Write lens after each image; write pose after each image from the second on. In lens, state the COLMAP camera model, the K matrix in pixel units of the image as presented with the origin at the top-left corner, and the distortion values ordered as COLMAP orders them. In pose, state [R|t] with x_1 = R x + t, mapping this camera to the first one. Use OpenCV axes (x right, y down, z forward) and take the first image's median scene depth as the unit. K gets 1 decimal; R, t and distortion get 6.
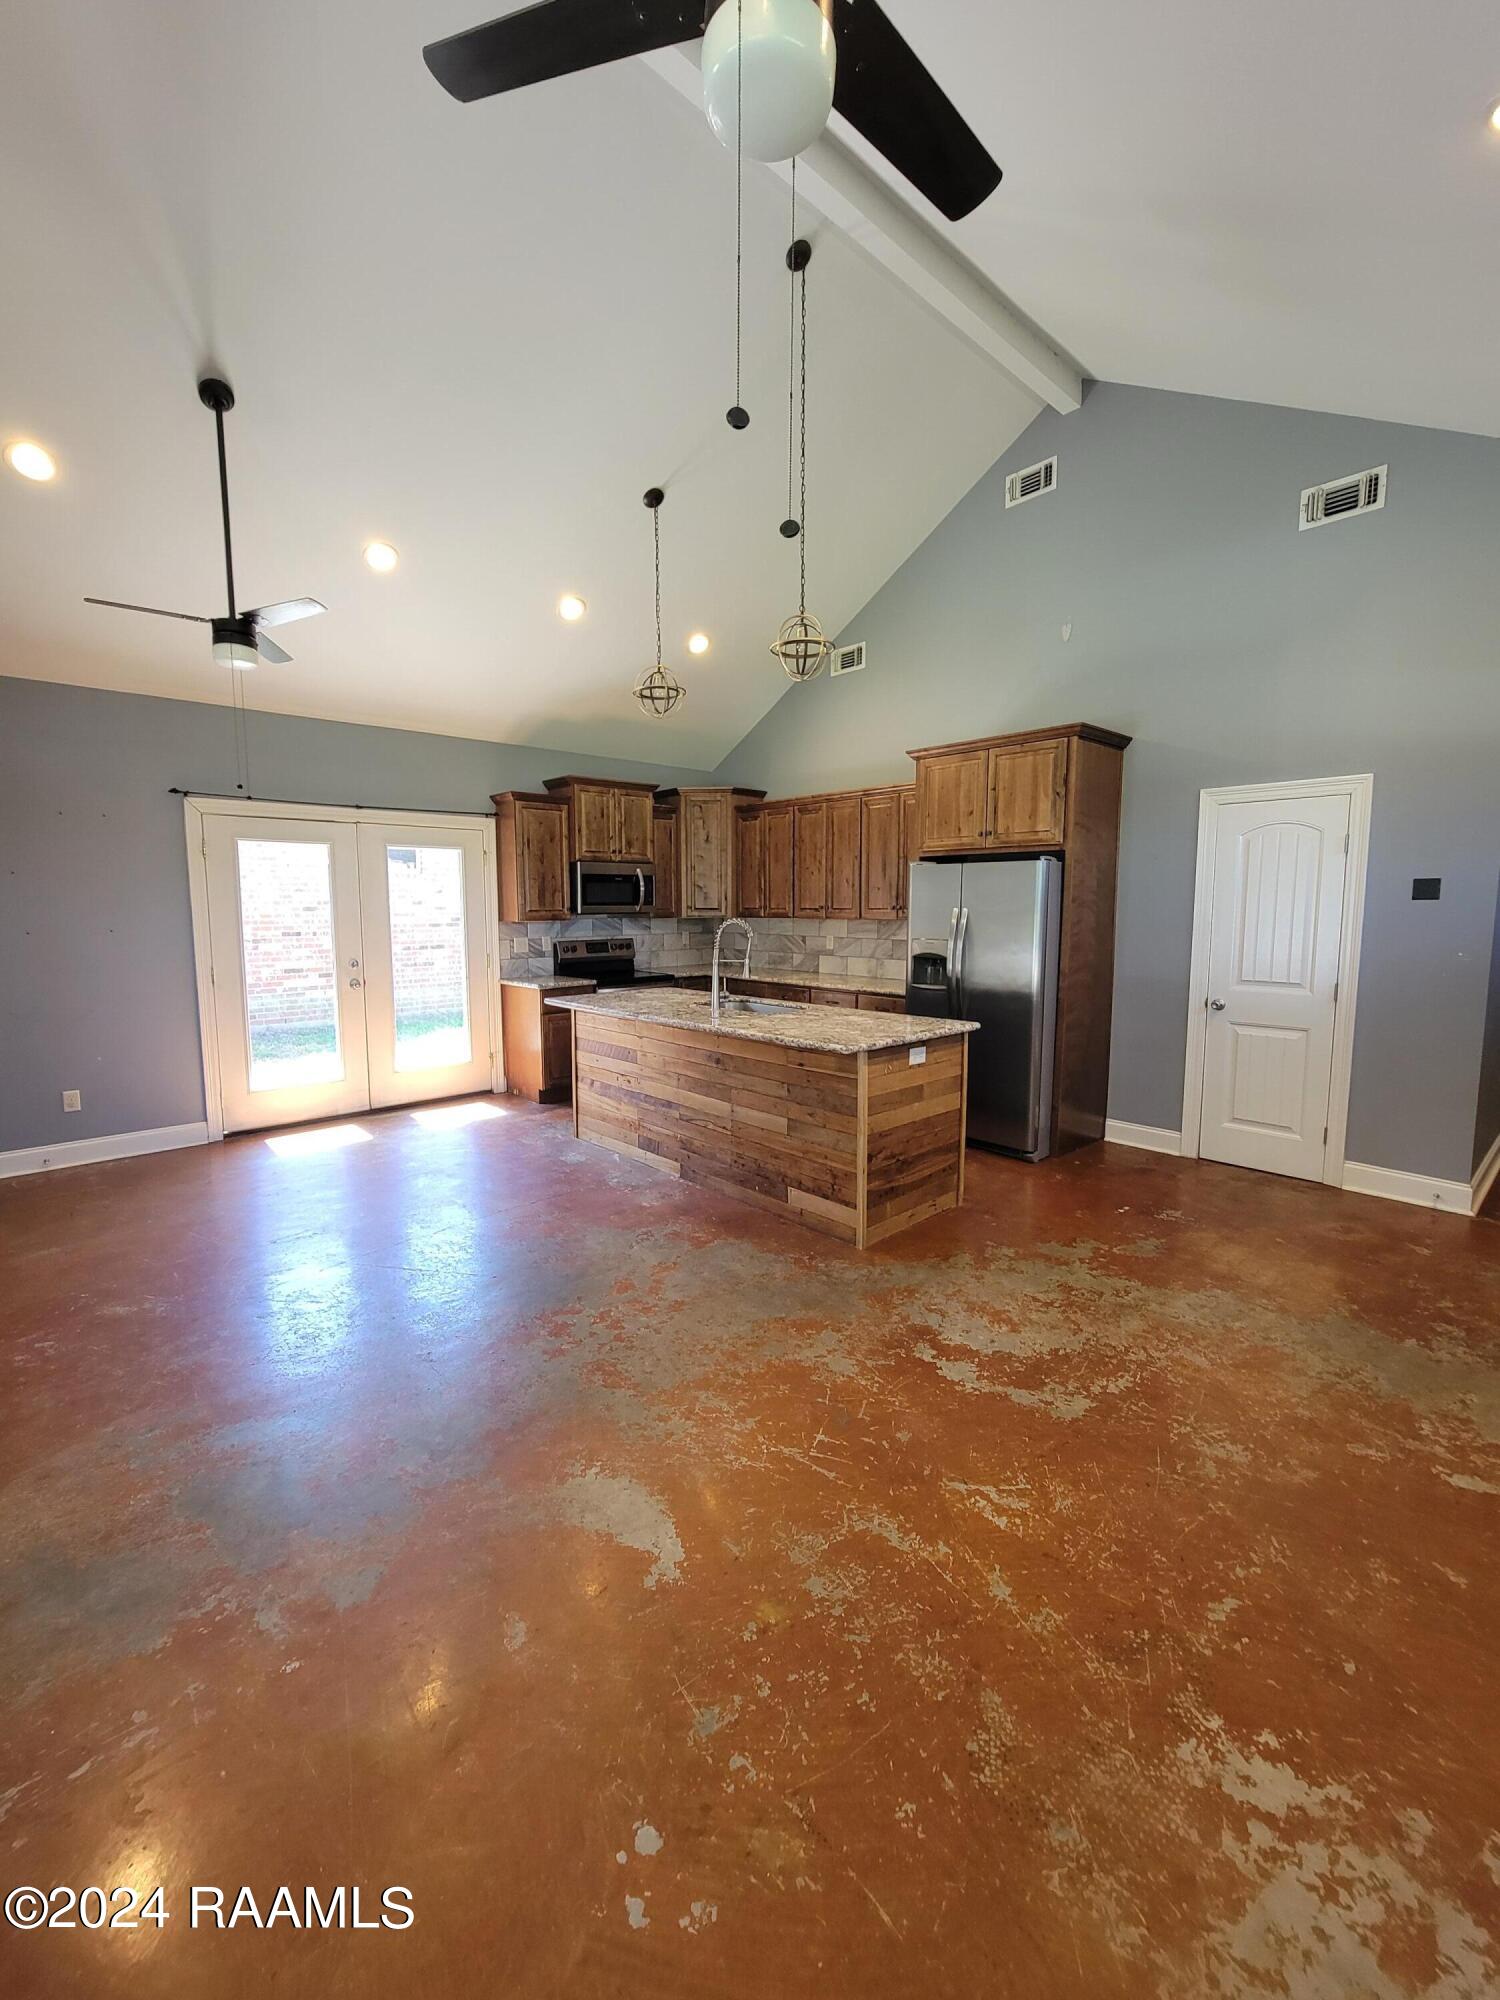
lens RADIAL K [[819.8, 0, 734.6], [0, 819.8, 995.4], [0, 0, 1]] dist [-0.001274, -0.000106]
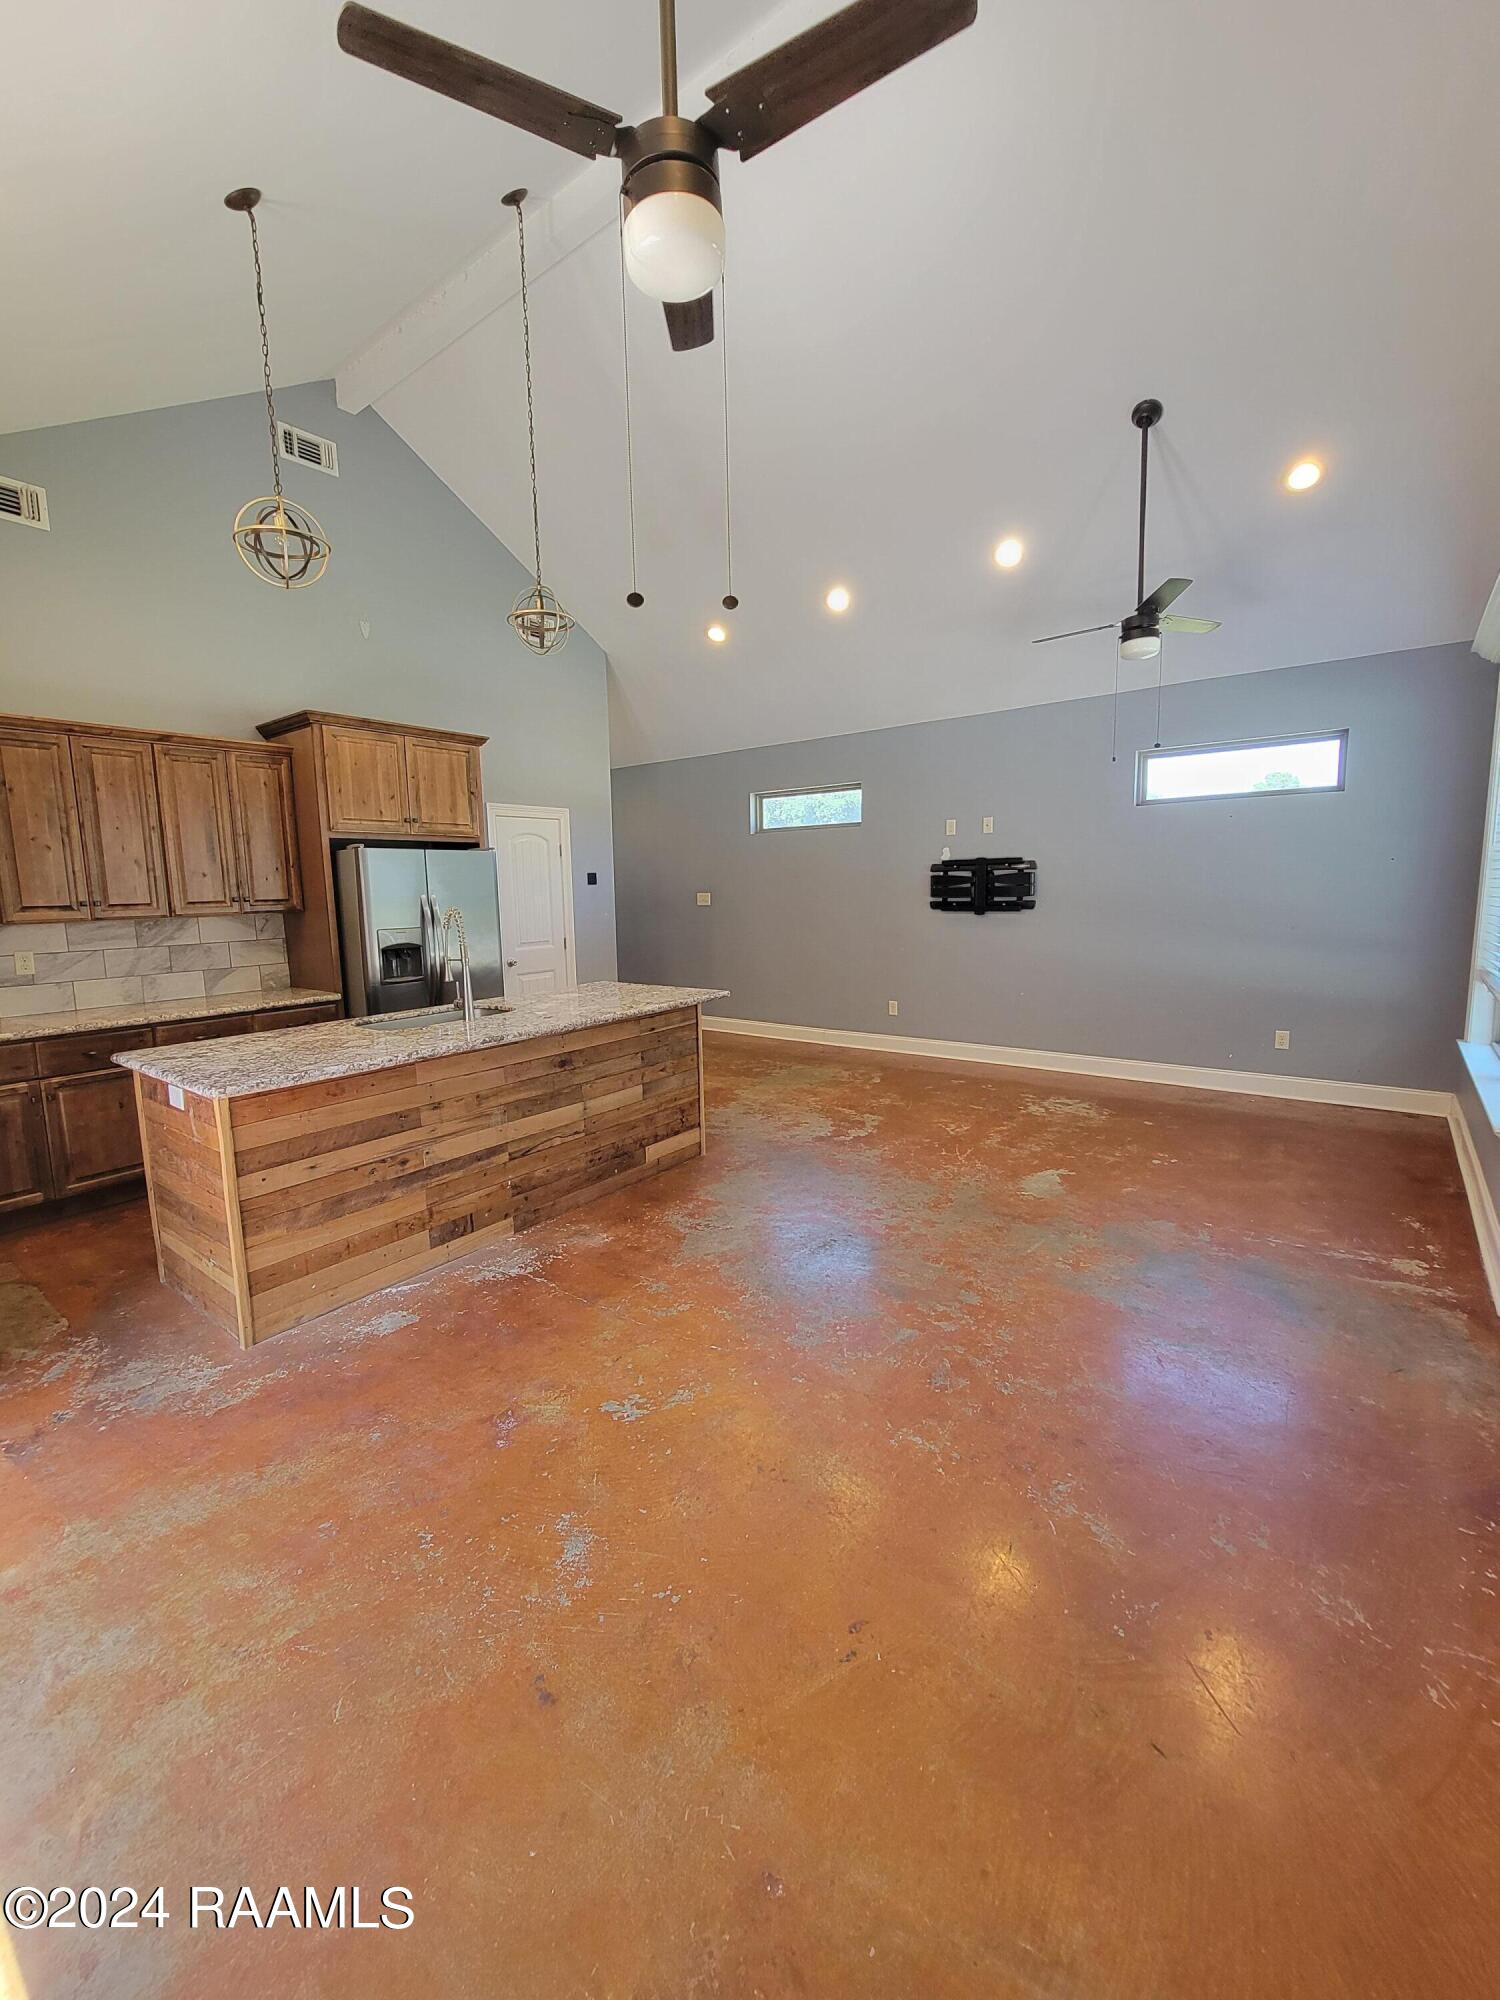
lens RADIAL K [[819.8, 0, 734.8], [0, 819.8, 994.8], [0, 0, 1]] dist [-0.001274, -0.000106]
pose [[-0.171946, -0.122681, 0.977438, -1.147112], [0.134471, 0.980004, 0.146659, -0.122214], [-0.975885, 0.156654, -0.152010, 1.192346]]
